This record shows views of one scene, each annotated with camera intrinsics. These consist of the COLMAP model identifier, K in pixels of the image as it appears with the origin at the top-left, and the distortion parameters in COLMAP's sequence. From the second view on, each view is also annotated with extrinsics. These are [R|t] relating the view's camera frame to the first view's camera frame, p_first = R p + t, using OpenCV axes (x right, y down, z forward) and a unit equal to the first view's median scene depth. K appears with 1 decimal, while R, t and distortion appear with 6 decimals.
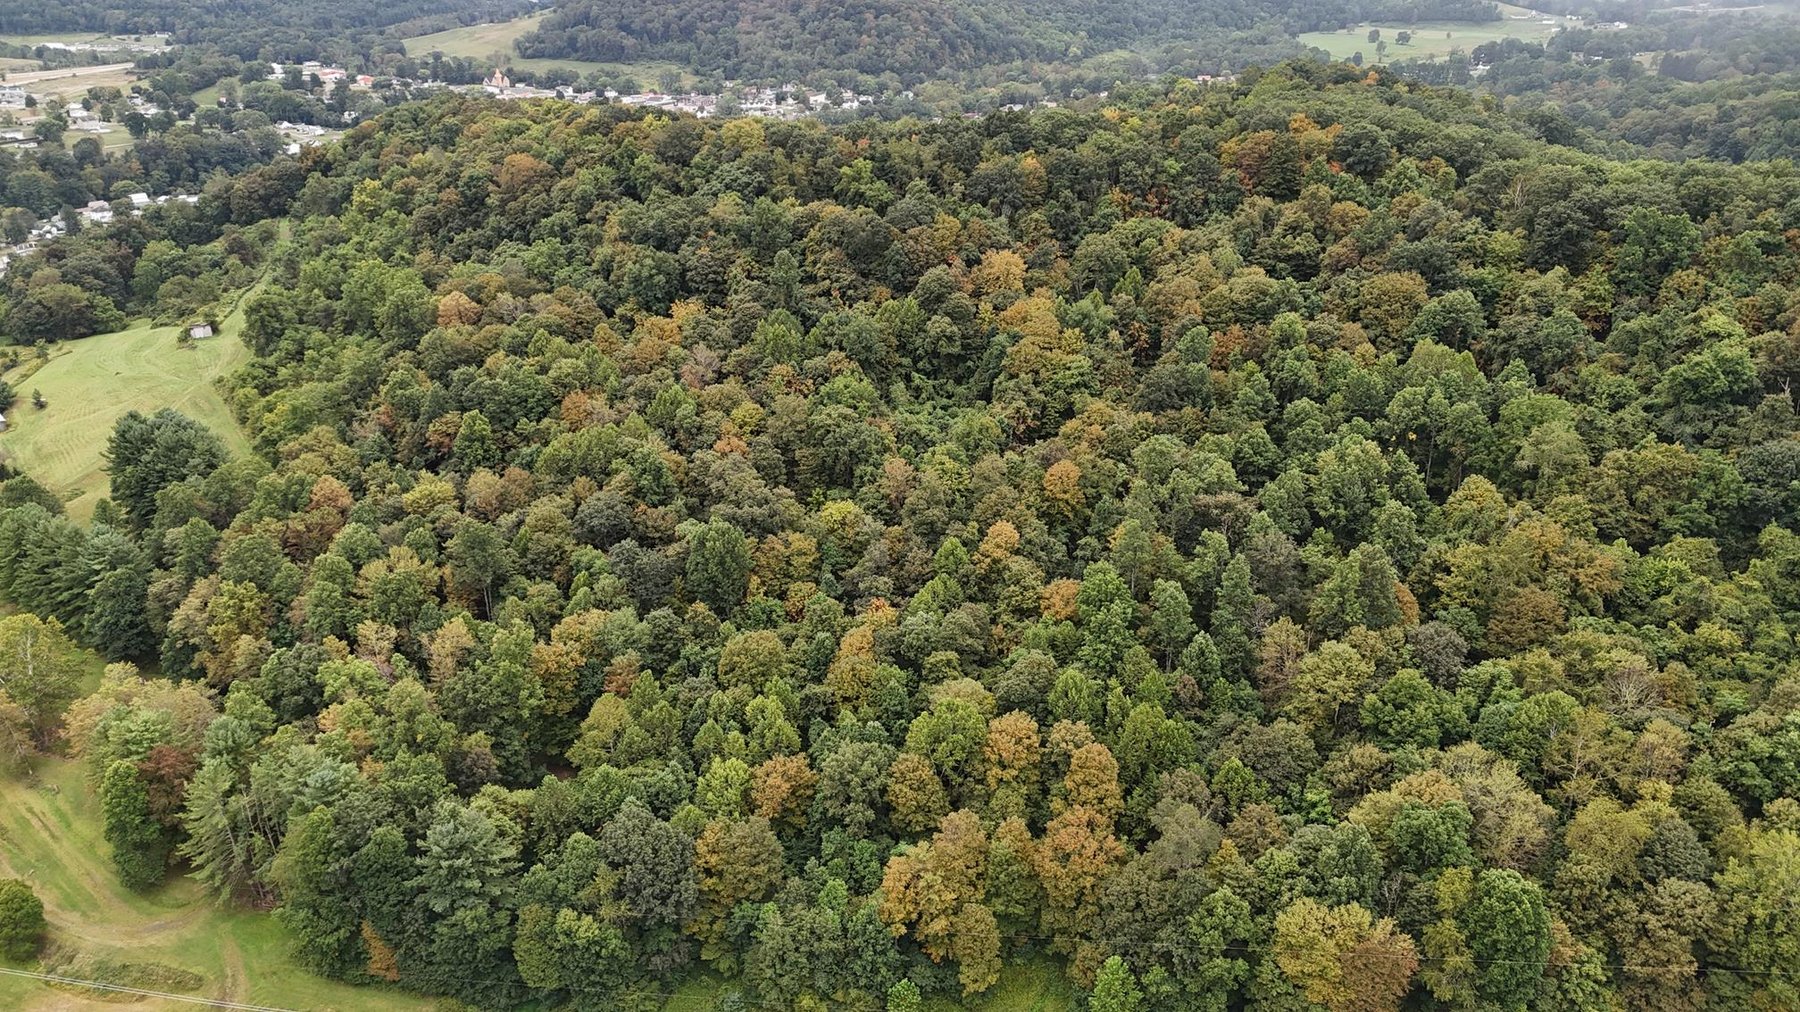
lens RADIAL K [[1317.9, 0, 900.3], [0, 1317.9, 507.9], [0, 0, 1]] dist [0.089143, -0.088414]
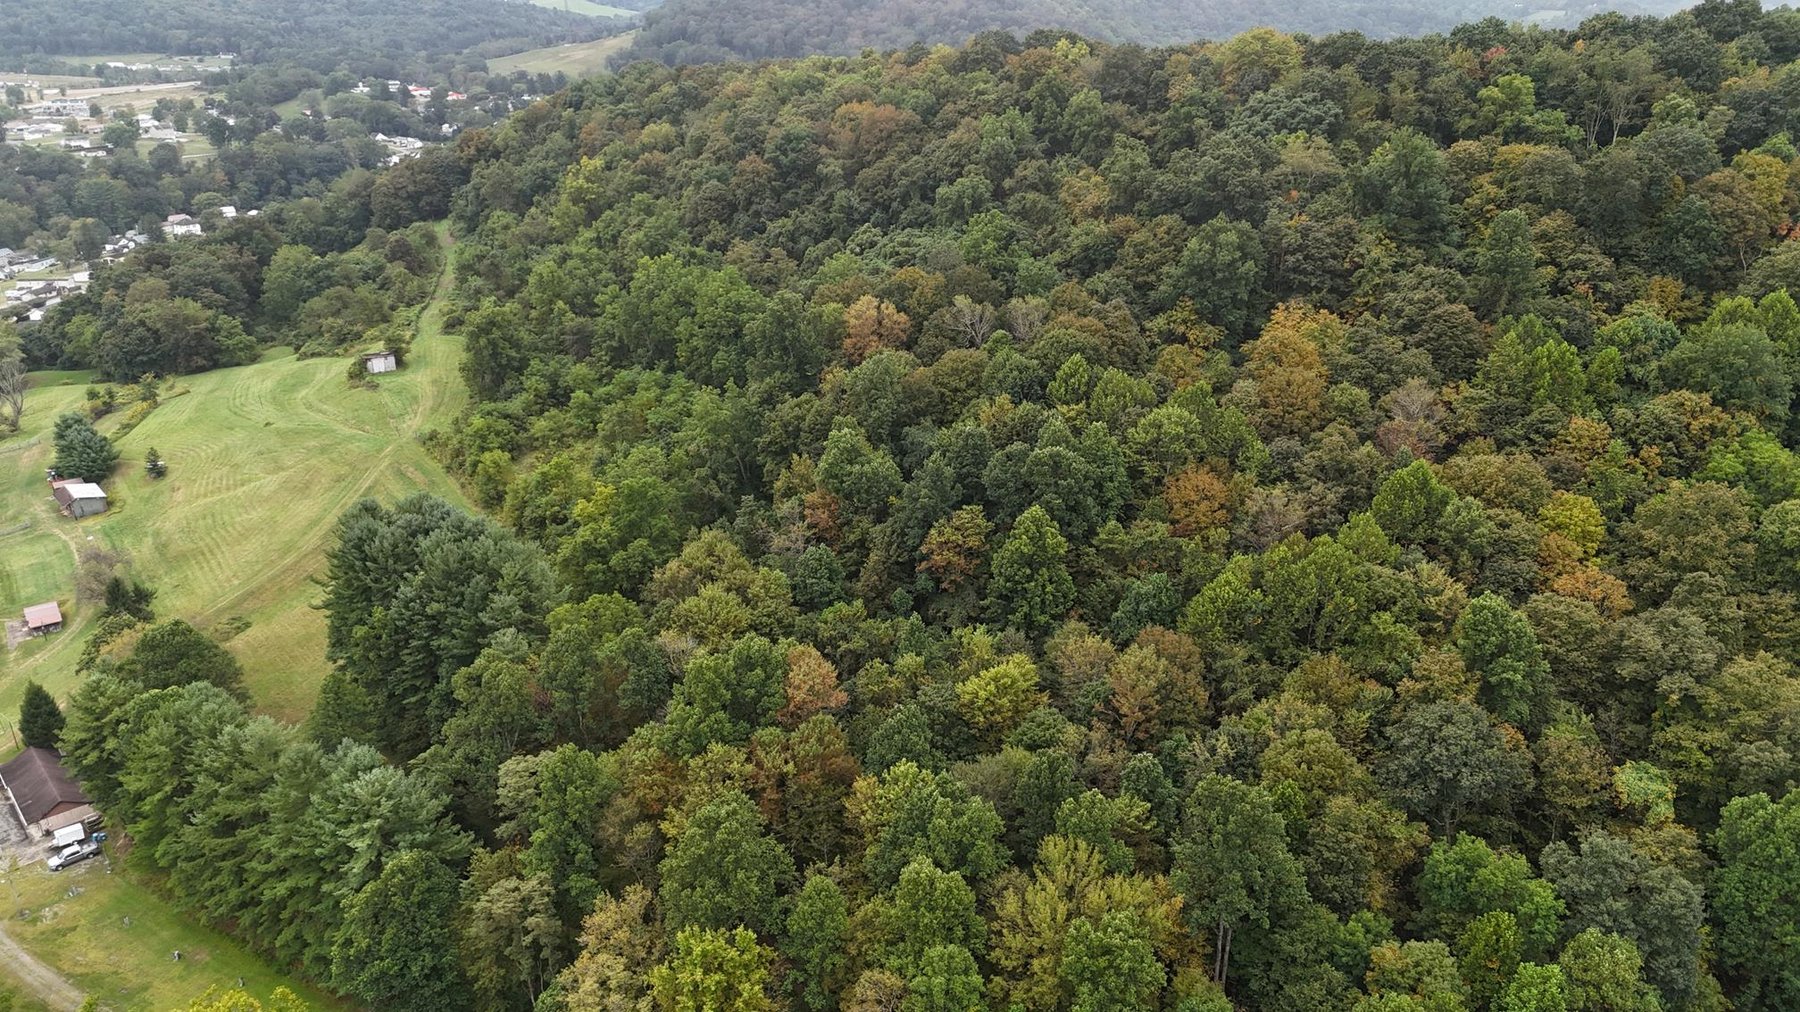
lens RADIAL K [[1317.6, 0, 900.0], [0, 1317.6, 506.0], [0, 0, 1]] dist [0.084516, -0.078432]
pose [[0.999831, 0.005649, -0.017504, -0.327808], [-0.006201, 0.999480, -0.031643, -0.051370], [0.017316, 0.031746, 0.999346, 0.433737]]
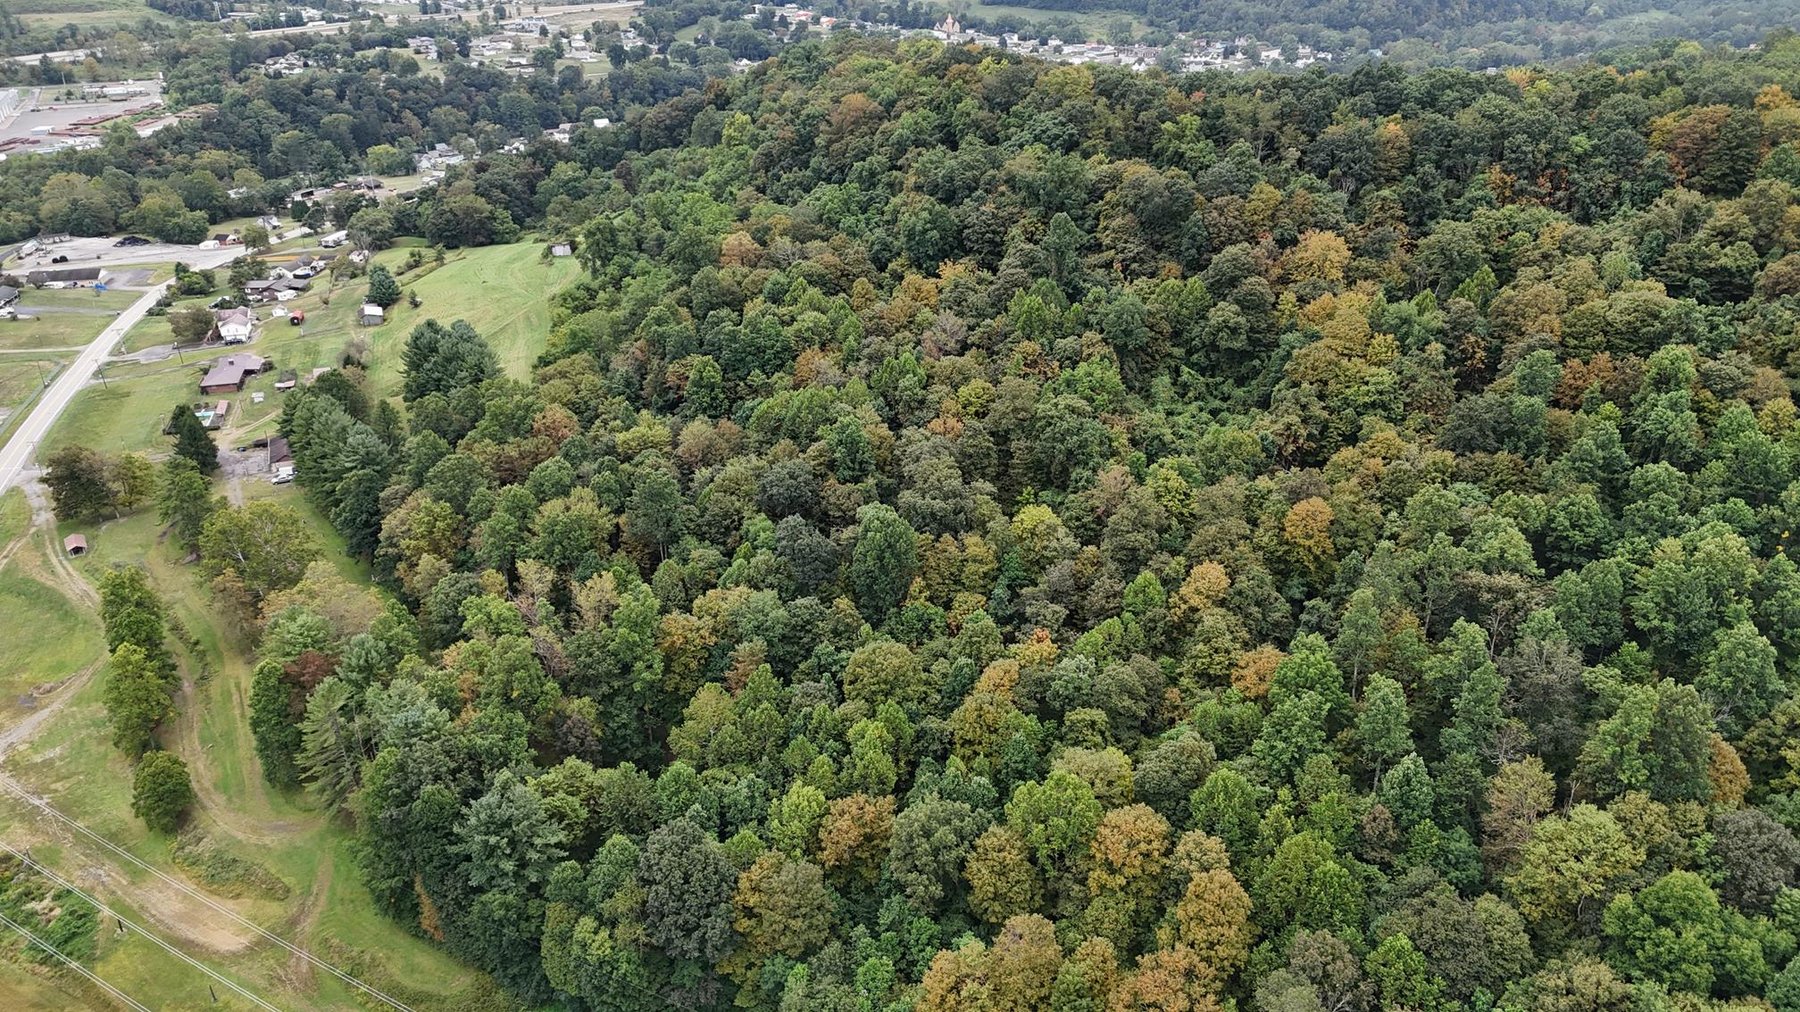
lens RADIAL K [[1324.6, 0, 896.0], [0, 1324.6, 498.9], [0, 0, 1]] dist [0.084084, -0.086548]
pose [[0.939511, 0.145098, -0.310268, 0.109716], [-0.137547, 0.989417, 0.046205, -0.030307], [0.313688, -0.000734, 0.949526, 0.115806]]
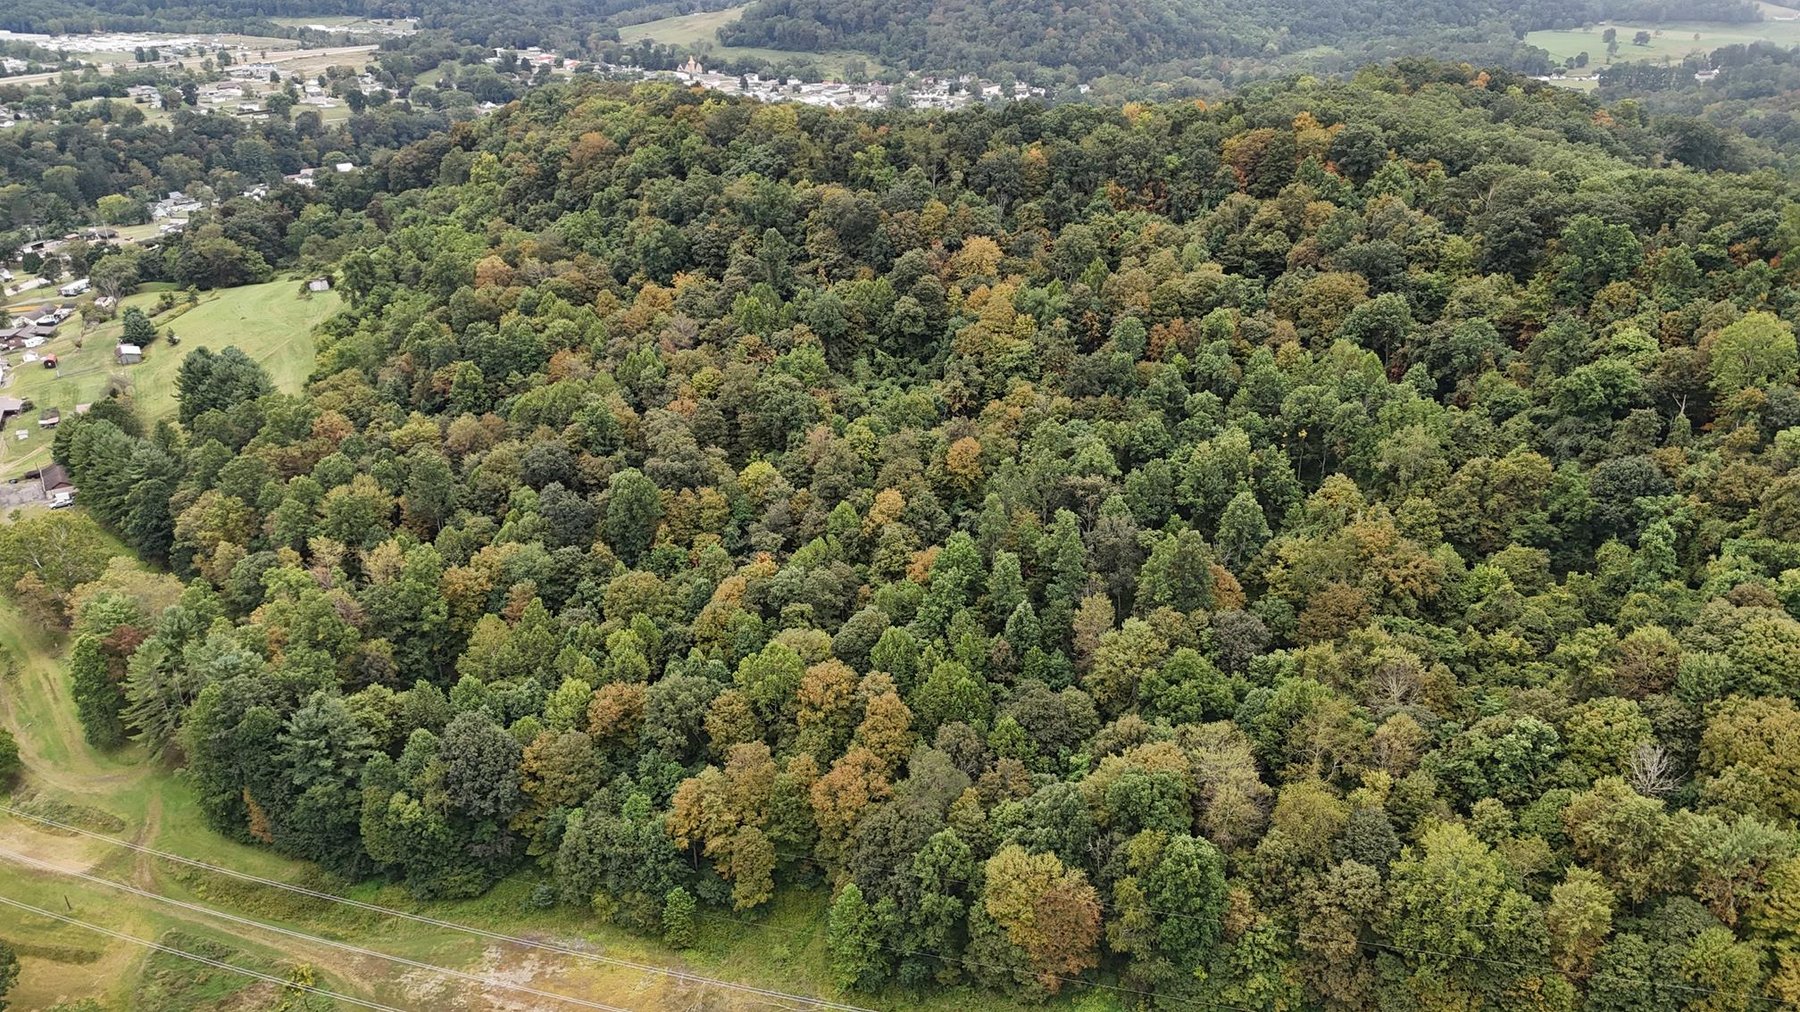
lens RADIAL K [[1317.9, 0, 900.3], [0, 1317.9, 507.9], [0, 0, 1]] dist [0.089143, -0.088414]
pose [[0.985527, 0.071315, -0.153790, 0.188962], [-0.070528, 0.997454, 0.010576, 0.010152], [0.154152, 0.000424, 0.988047, -0.031275]]
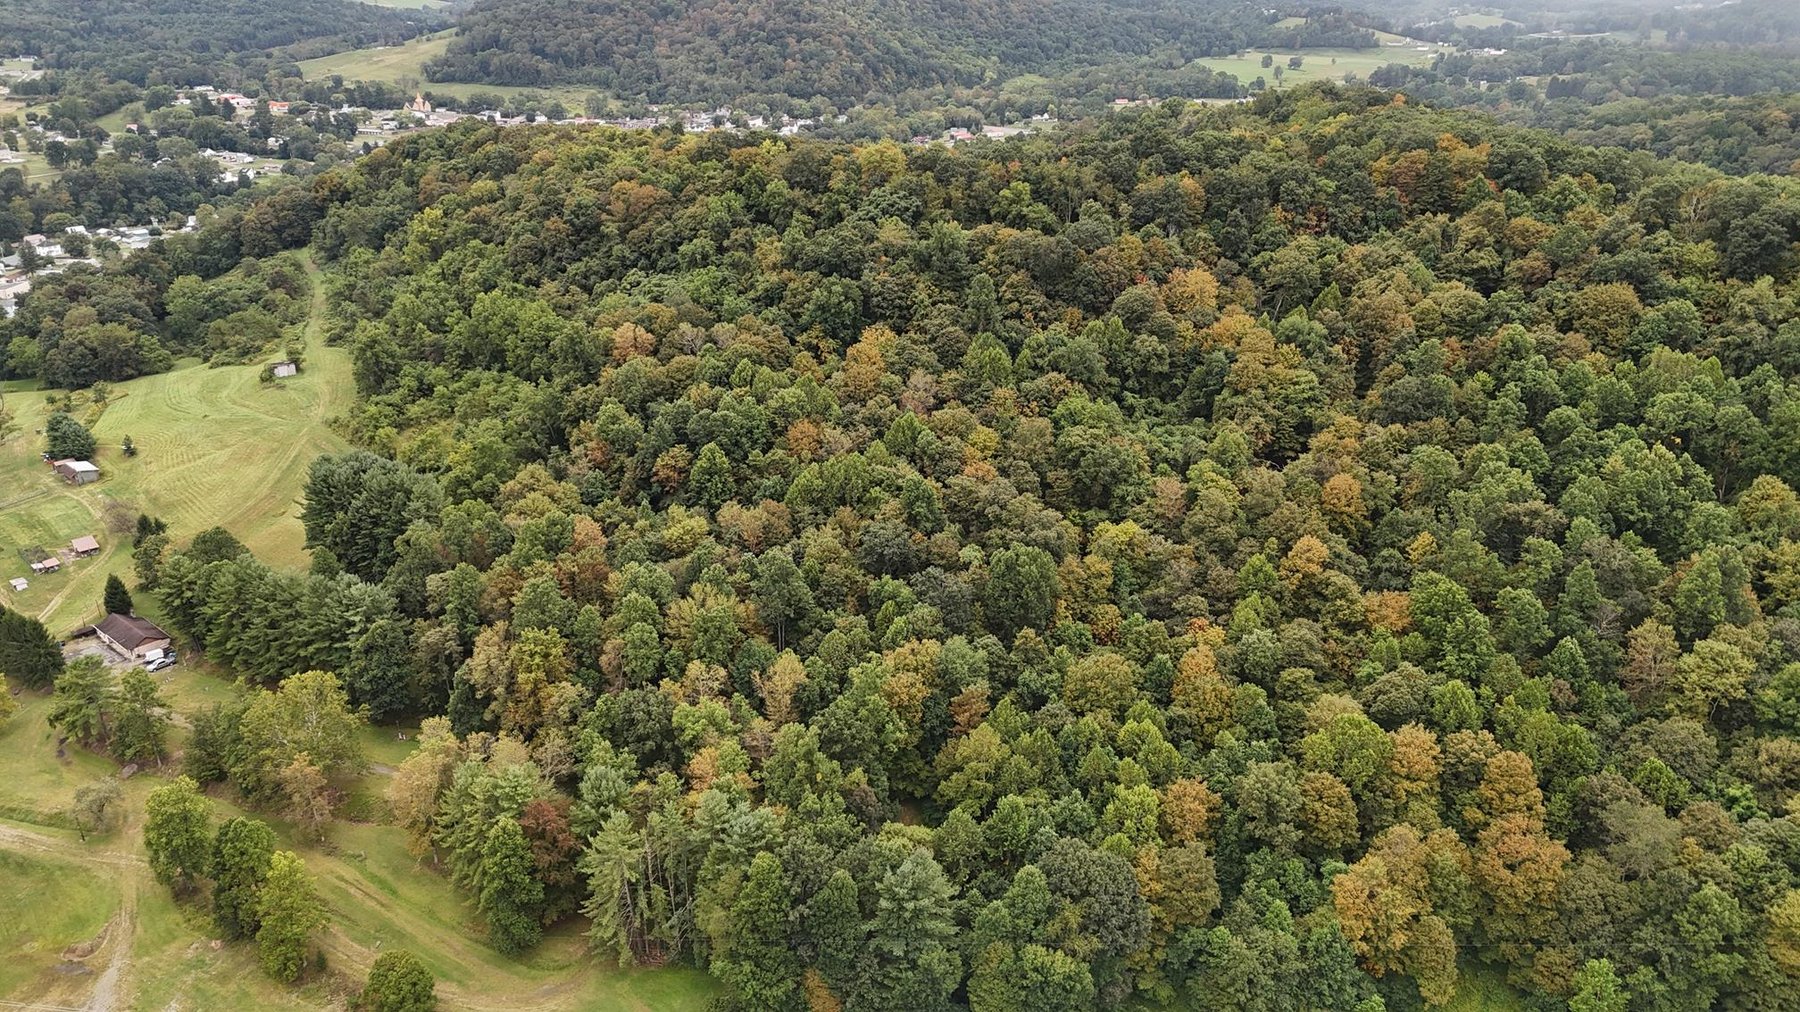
lens RADIAL K [[1317.9, 0, 900.3], [0, 1317.9, 507.9], [0, 0, 1]] dist [0.089143, -0.088414]
pose [[0.994352, -0.033815, 0.100603, -0.252249], [0.035447, 0.999267, -0.014480, -0.005740], [-0.100040, 0.017965, 0.994821, 0.016855]]
